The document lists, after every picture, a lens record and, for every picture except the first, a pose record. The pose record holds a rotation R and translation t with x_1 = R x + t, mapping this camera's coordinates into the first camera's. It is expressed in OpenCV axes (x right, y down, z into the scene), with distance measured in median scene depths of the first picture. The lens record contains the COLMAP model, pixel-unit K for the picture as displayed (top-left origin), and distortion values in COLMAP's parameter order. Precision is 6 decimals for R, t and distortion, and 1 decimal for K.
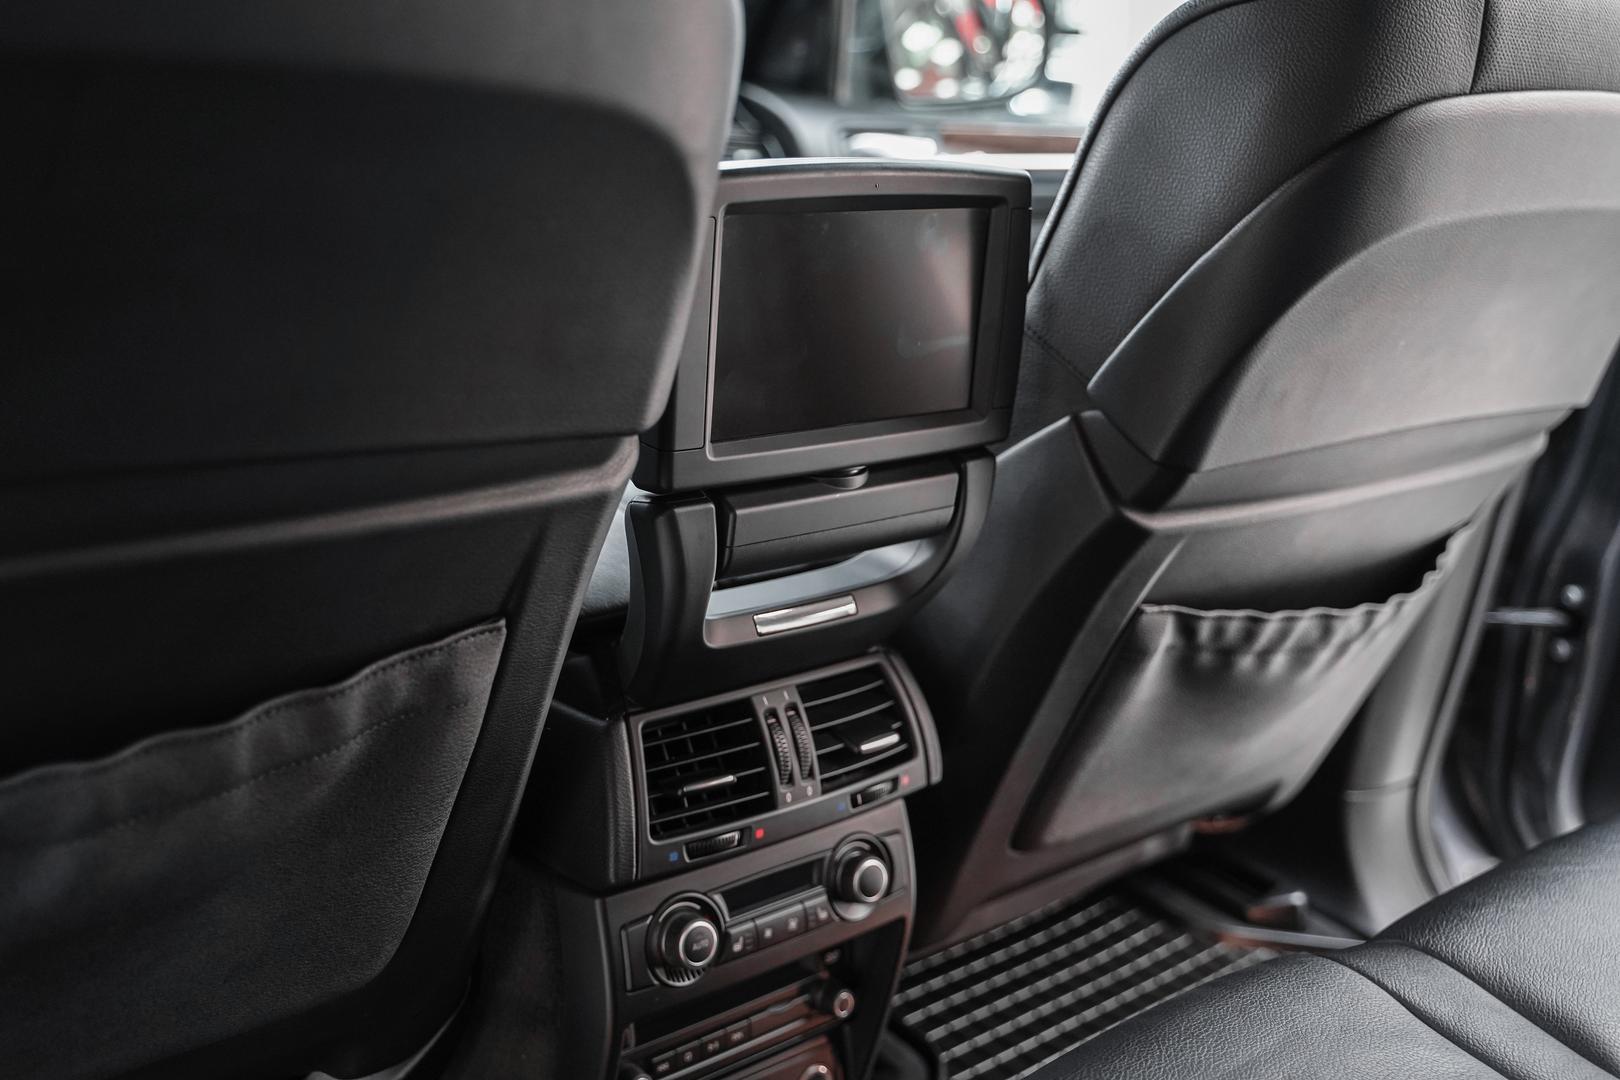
lens RADIAL K [[1808.3, 0, 806.0], [0, 1808.3, 550.7], [0, 0, 1]] dist [-0.002838, 0.000000]
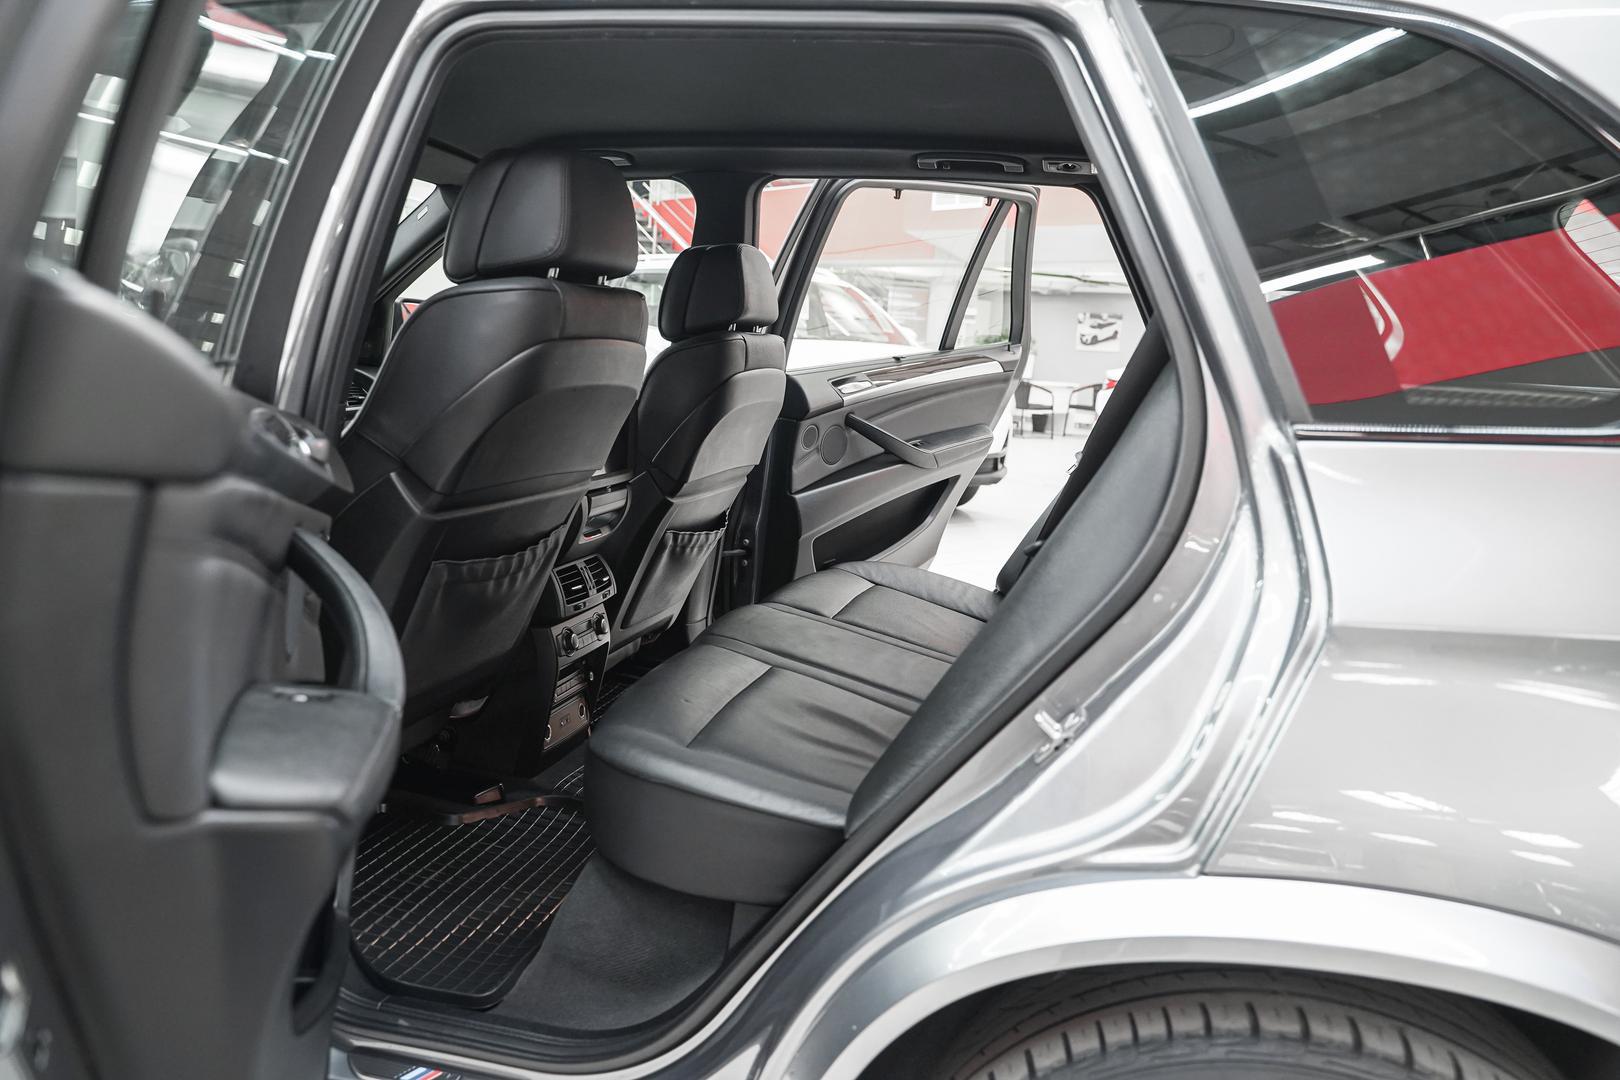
lens RADIAL K [[1302.8, 0, 813.0], [0, 1302.8, 537.7], [0, 0, 1]] dist [-0.009523, 0.003640]
pose [[0.827592, -0.116689, 0.549067, -0.896402], [0.175506, 0.982905, -0.055646, 0.224162], [-0.533187, 0.142416, 0.833924, -1.100668]]
